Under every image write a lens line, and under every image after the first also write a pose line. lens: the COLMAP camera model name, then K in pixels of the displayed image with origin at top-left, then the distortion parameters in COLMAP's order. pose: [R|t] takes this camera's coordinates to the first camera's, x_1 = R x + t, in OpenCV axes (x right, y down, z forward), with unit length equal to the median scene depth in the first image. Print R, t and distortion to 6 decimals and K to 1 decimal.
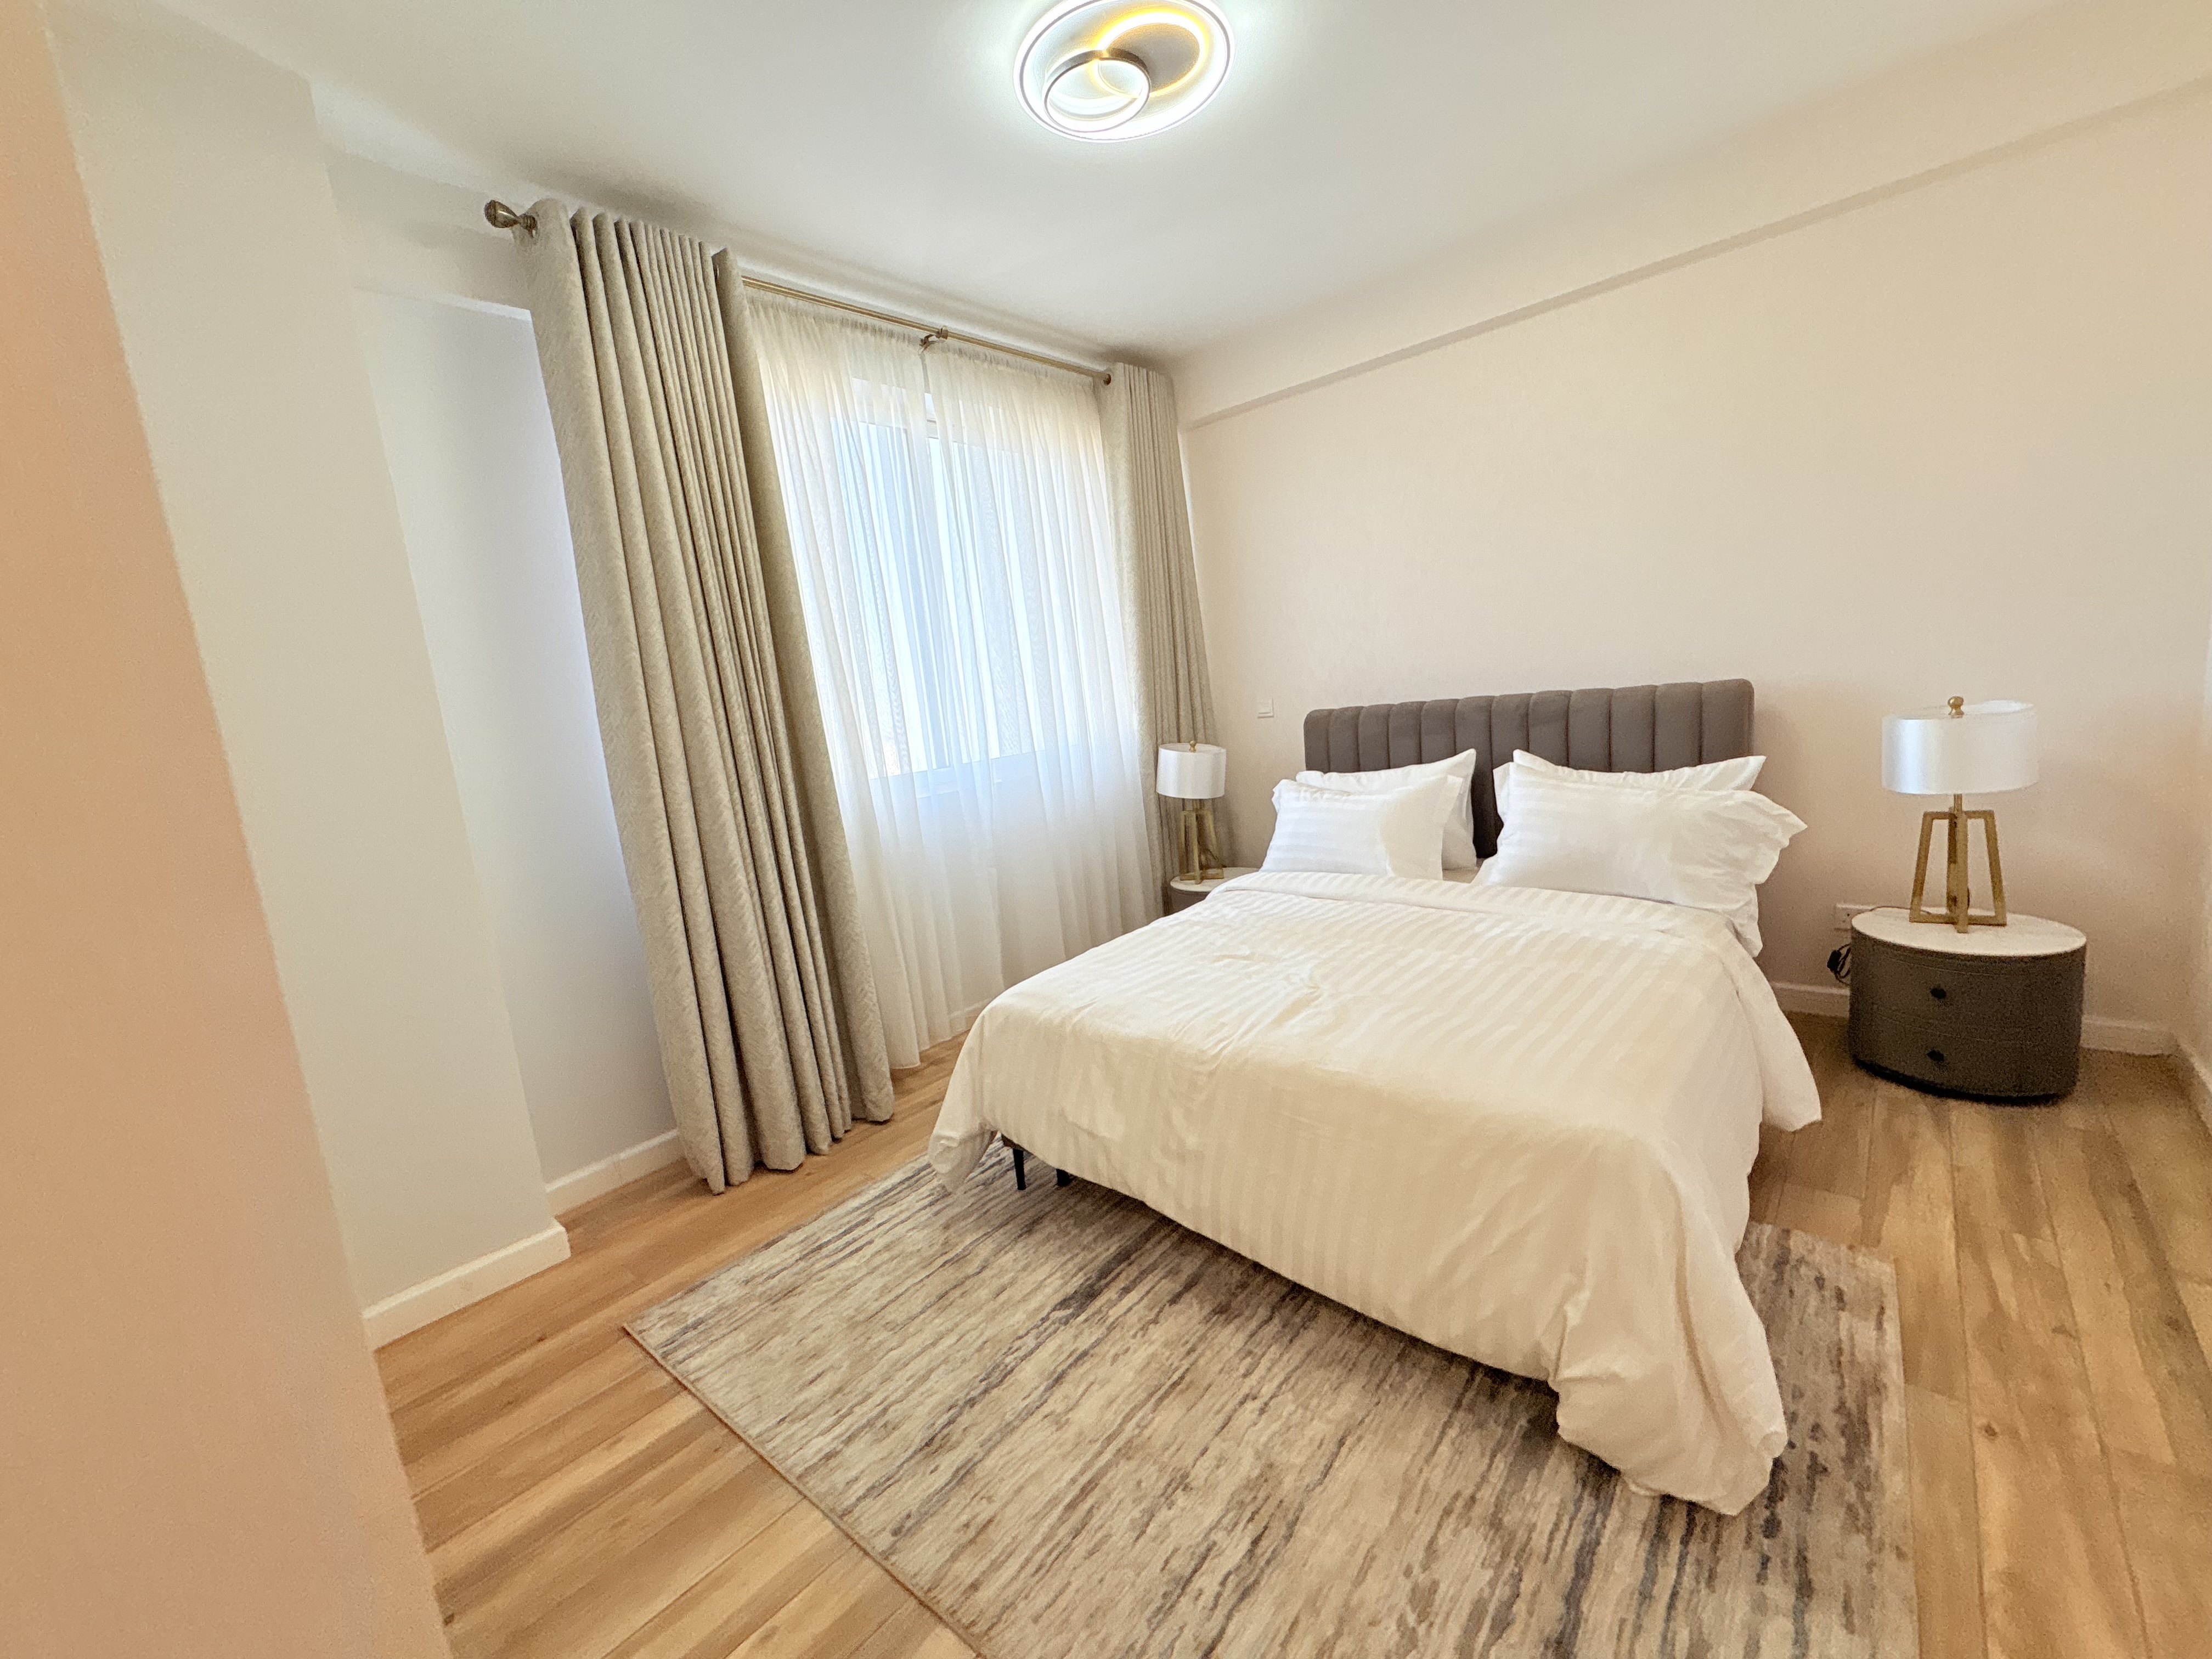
lens RADIAL K [[882.3, 0, 1106.0], [0, 882.3, 829.5], [0, 0, 1]] dist [-0.000333, 0.000167]
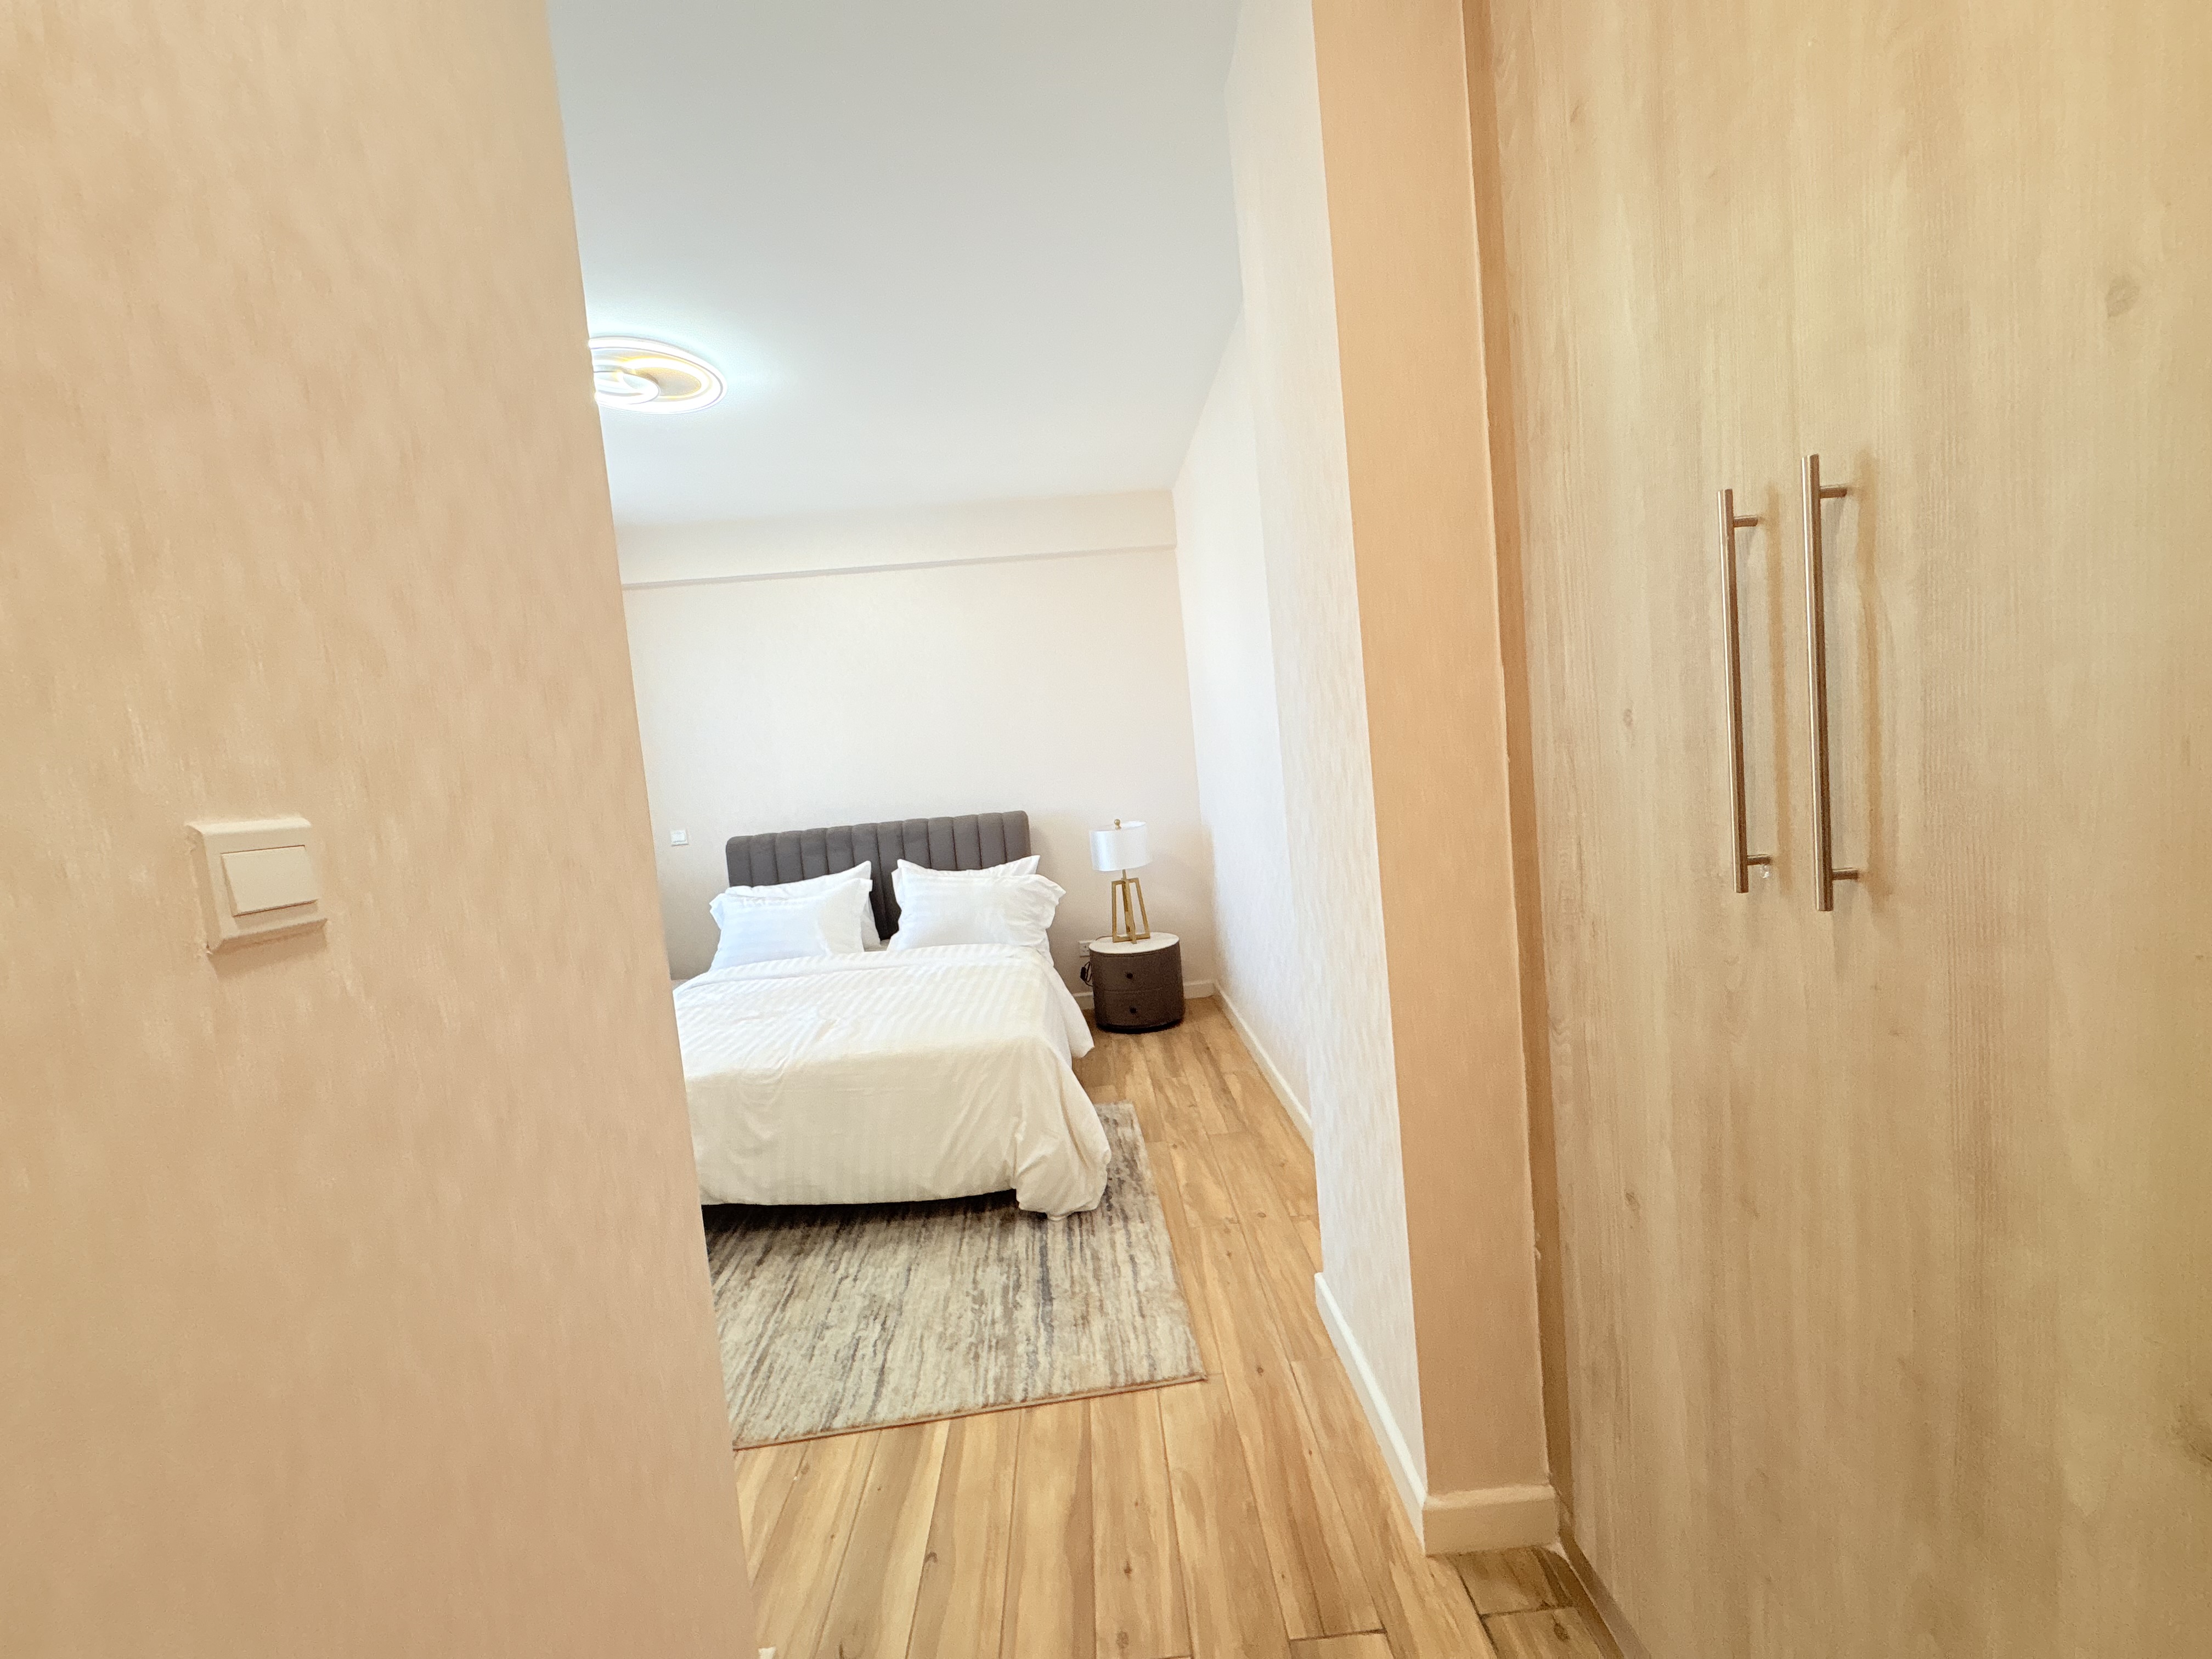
lens RADIAL K [[882.3, 0, 1106.0], [0, 882.3, 829.5], [0, 0, 1]] dist [-0.000333, 0.000167]
pose [[0.721594, -0.013656, 0.692182, -0.454732], [0.120177, 0.987098, -0.105810, 0.086231], [-0.681806, 0.159537, 0.713925, -0.415780]]
